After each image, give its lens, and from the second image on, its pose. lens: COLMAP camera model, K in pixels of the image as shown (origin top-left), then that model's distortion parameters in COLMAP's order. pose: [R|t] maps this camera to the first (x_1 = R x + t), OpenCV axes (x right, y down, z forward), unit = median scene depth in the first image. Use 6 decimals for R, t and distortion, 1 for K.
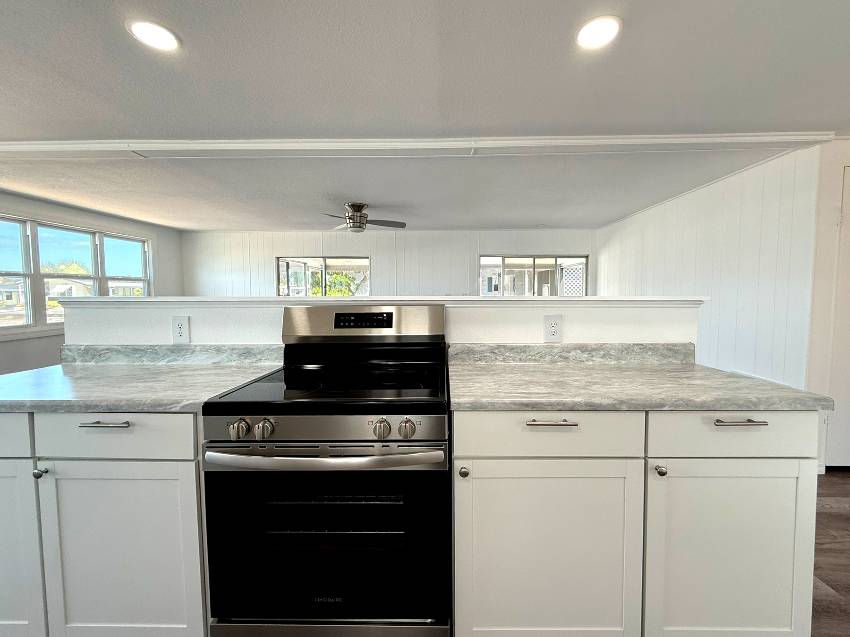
lens RADIAL K [[387.8, 0, 425.0], [0, 387.8, 318.5], [0, 0, 1]] dist [-0.003199, -0.000222]
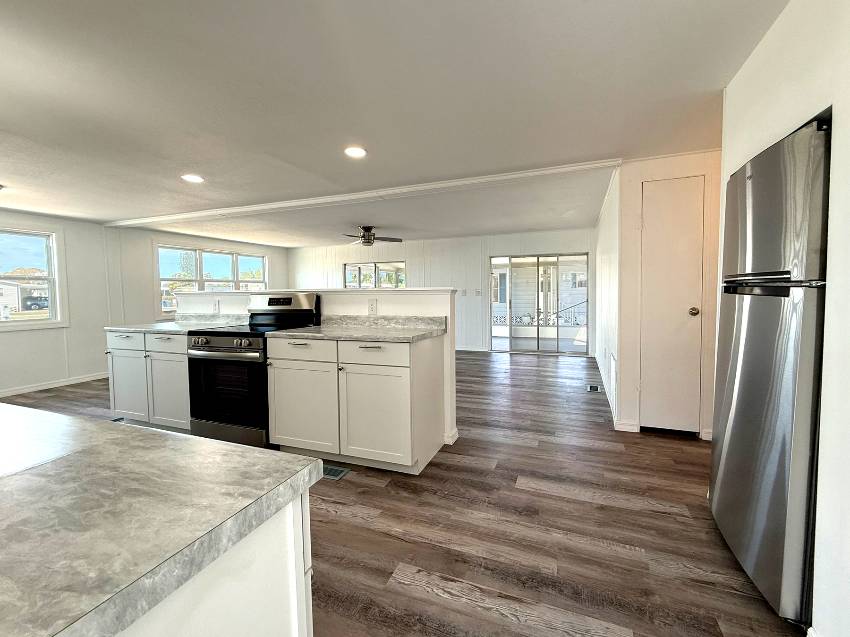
lens RADIAL K [[387.8, 0, 425.0], [0, 387.8, 318.5], [0, 0, 1]] dist [-0.003199, -0.000222]
pose [[0.933265, 0.015772, -0.358843, 1.170994], [-0.013965, 0.999873, 0.007626, 0.061242], [0.358918, -0.002105, 0.933367, -0.539411]]
